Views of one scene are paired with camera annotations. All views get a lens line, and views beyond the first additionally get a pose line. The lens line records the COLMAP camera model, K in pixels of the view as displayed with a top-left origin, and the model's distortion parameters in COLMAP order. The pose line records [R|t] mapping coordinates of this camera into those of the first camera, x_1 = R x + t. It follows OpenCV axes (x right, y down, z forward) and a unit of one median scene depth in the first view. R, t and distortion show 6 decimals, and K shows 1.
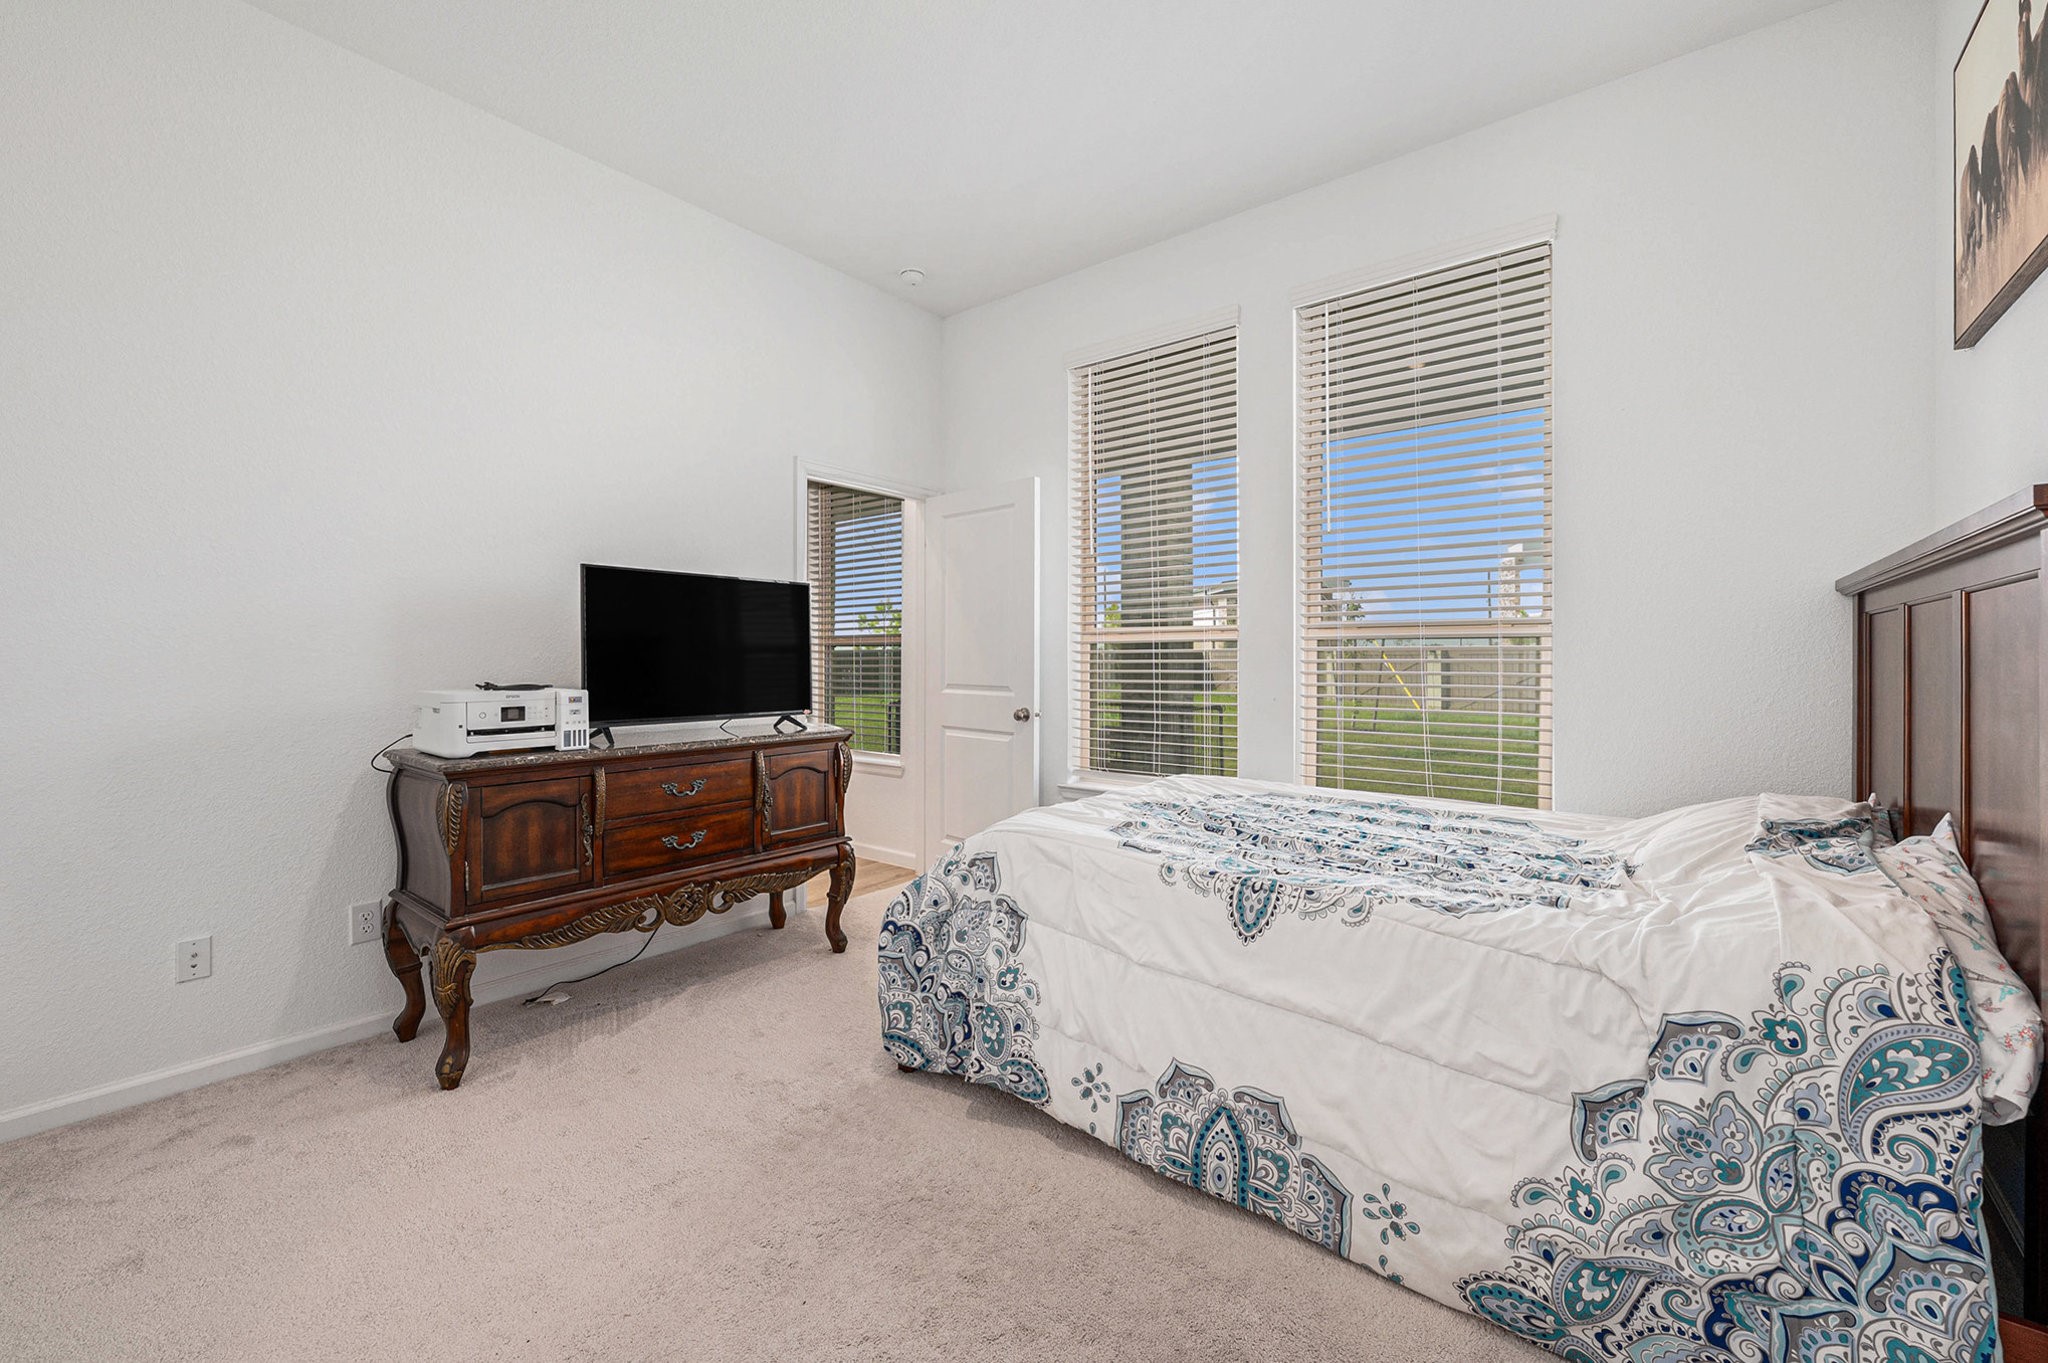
lens RADIAL K [[836.7, 0, 1022.8], [0, 836.7, 671.3], [0, 0, 1]] dist [-0.002244, -0.000366]
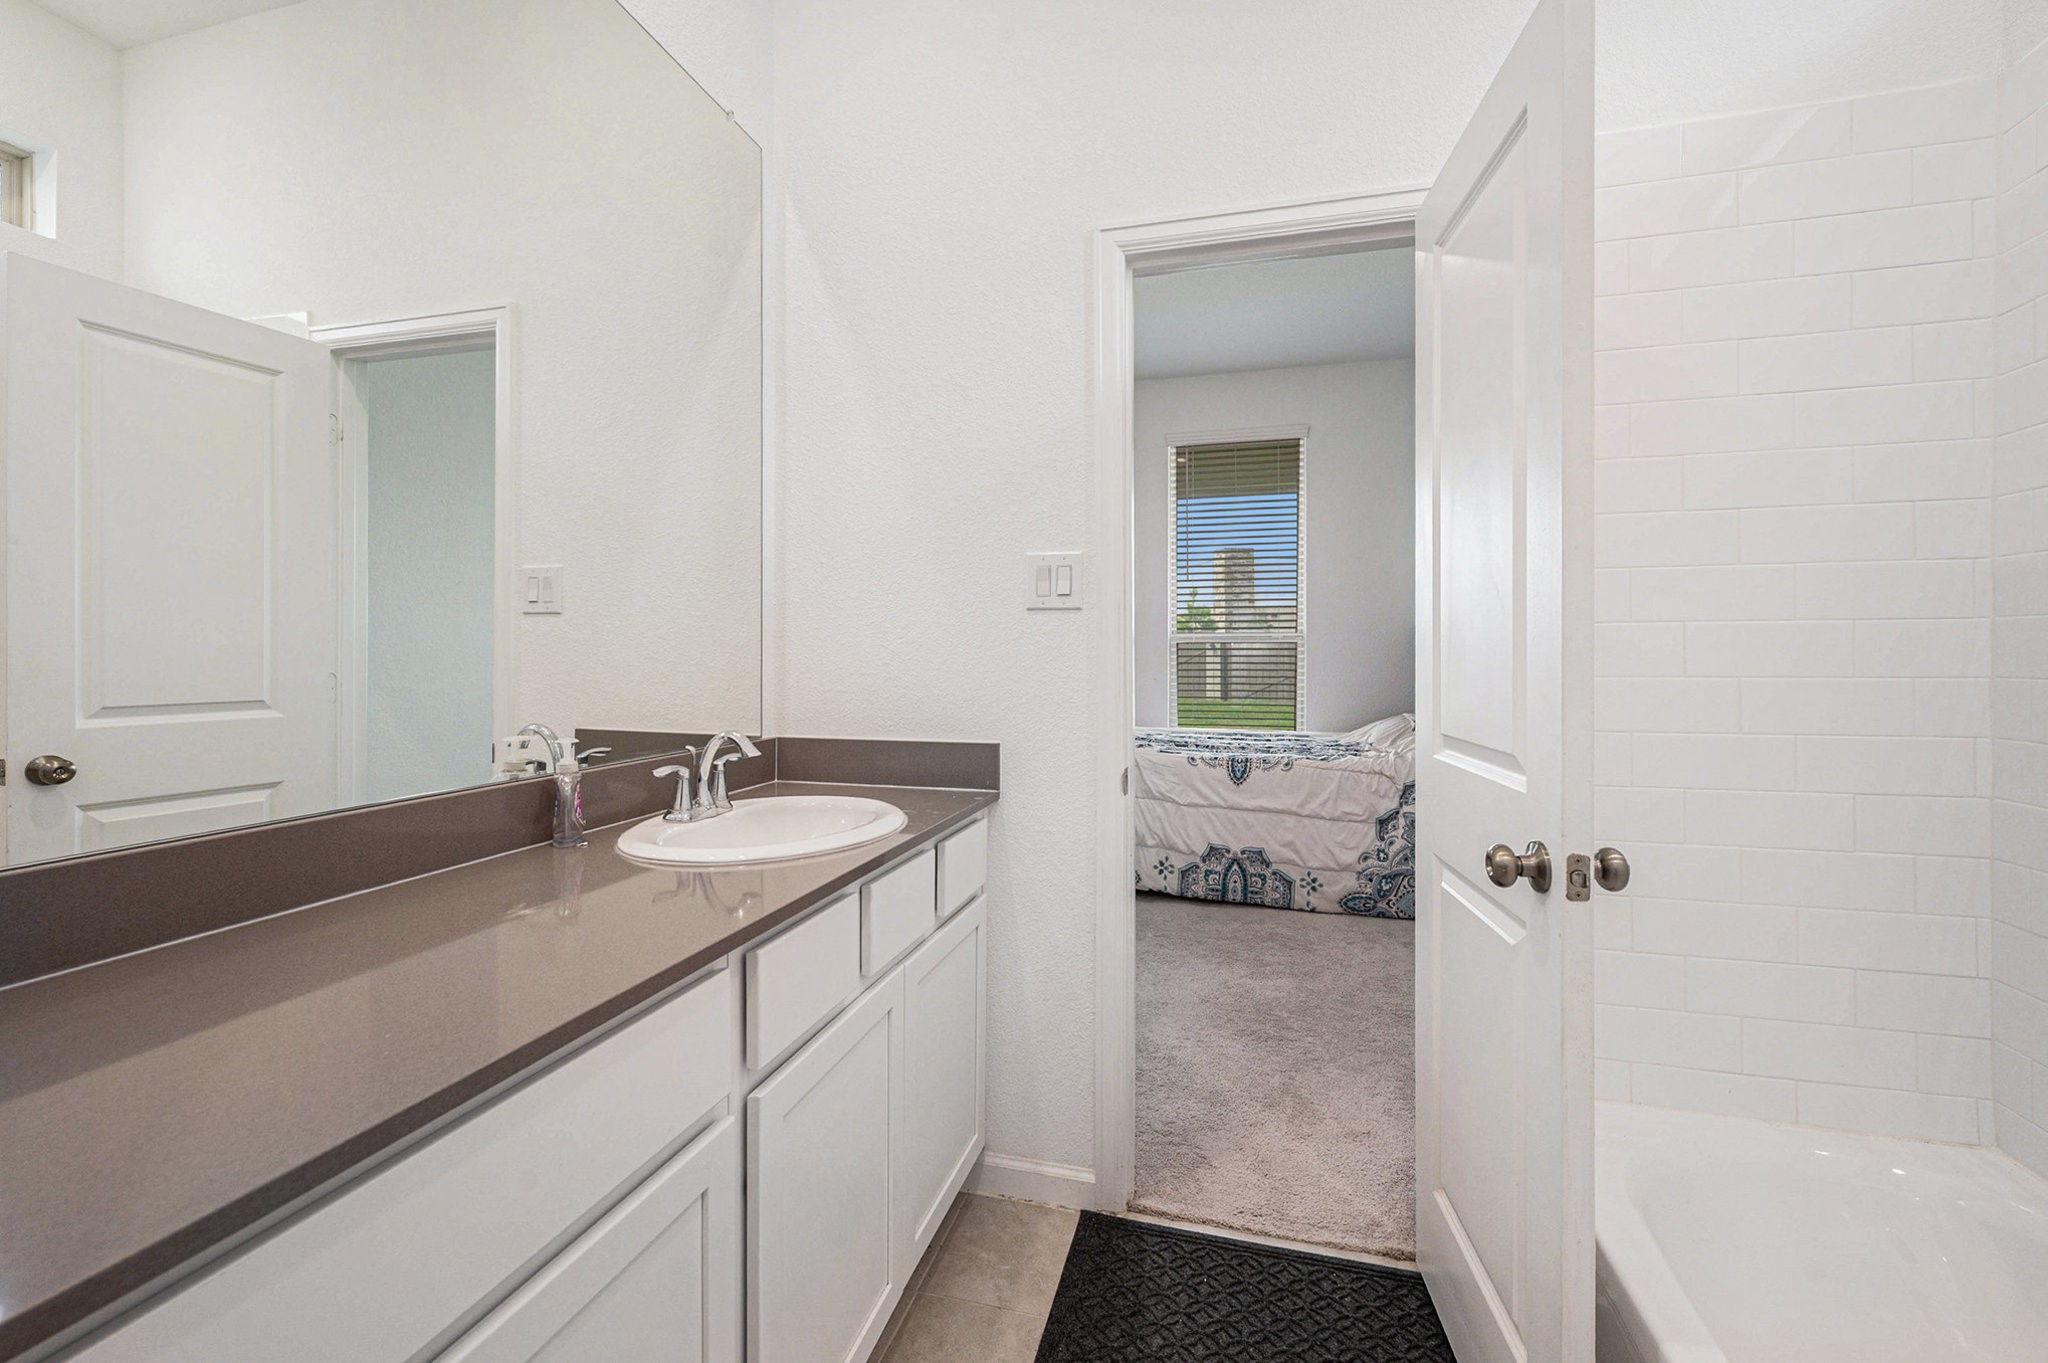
lens RADIAL K [[836.7, 0, 1027.3], [0, 836.7, 667.2], [0, 0, 1]] dist [-0.002244, -0.000366]
pose [[0.914941, -0.003666, 0.403570, -1.213149], [0.006800, 0.999957, -0.006333, 0.027122], [-0.403529, 0.008539, 0.914927, -0.842813]]
